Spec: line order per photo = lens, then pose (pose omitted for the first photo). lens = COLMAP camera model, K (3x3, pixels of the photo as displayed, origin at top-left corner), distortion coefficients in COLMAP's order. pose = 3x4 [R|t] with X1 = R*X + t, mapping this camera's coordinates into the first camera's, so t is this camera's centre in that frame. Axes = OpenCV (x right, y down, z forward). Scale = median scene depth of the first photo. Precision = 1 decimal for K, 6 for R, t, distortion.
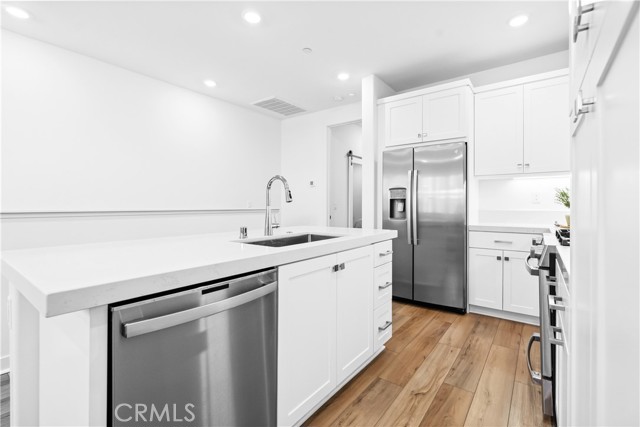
lens RADIAL K [[291.8, 0, 320.7], [0, 291.8, 204.7], [0, 0, 1]] dist [-0.003117, -0.000623]
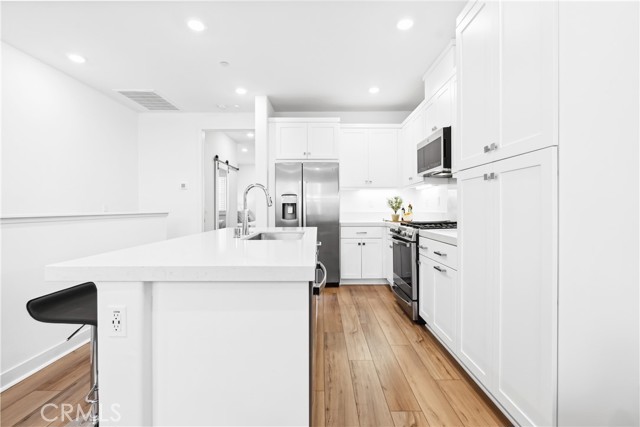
lens RADIAL K [[291.8, 0, 320.7], [0, 291.8, 204.7], [0, 0, 1]] dist [-0.003117, -0.000623]
pose [[0.801576, 0.006127, 0.597862, -0.367533], [0.001637, 0.999921, -0.012441, 0.002262], [-0.597891, 0.010951, 0.801503, -0.060826]]
